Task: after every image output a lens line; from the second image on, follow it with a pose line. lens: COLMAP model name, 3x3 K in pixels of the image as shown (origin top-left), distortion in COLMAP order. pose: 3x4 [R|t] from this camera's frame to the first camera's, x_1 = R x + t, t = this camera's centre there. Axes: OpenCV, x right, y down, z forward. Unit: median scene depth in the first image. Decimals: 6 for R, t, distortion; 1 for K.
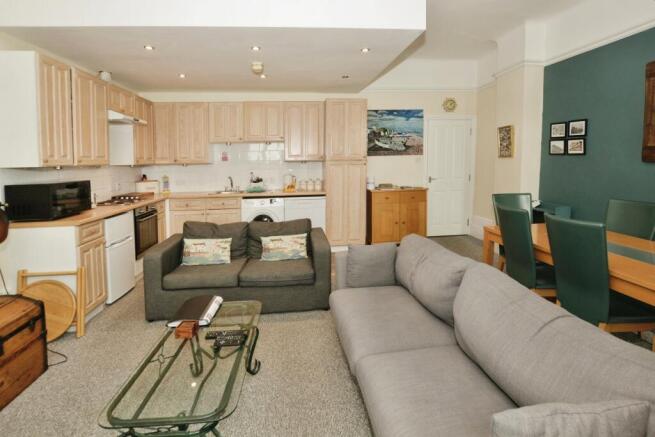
lens RADIAL K [[327.3, 0, 326.7], [0, 327.3, 187.3], [0, 0, 1]] dist [-0.018103, 0.000022]
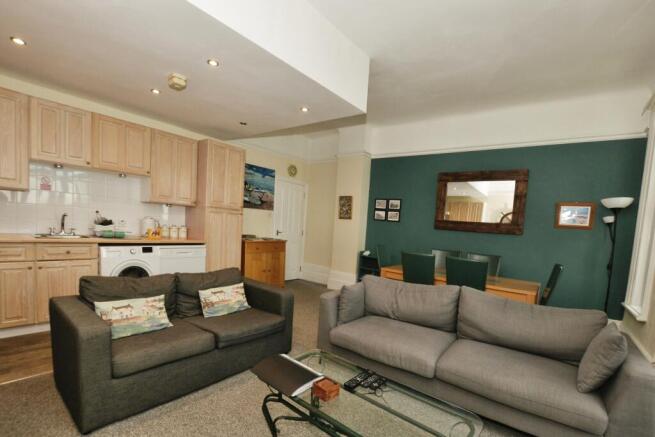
lens RADIAL K [[297.8, 0, 327.5], [0, 297.8, 252.8], [0, 0, 1]] dist [0.000064, 0.000023]
pose [[0.712437, 0.003536, 0.701727, -0.348349], [-0.030171, 0.999217, 0.025596, 0.017409], [-0.701087, -0.039408, 0.711986, 0.153270]]
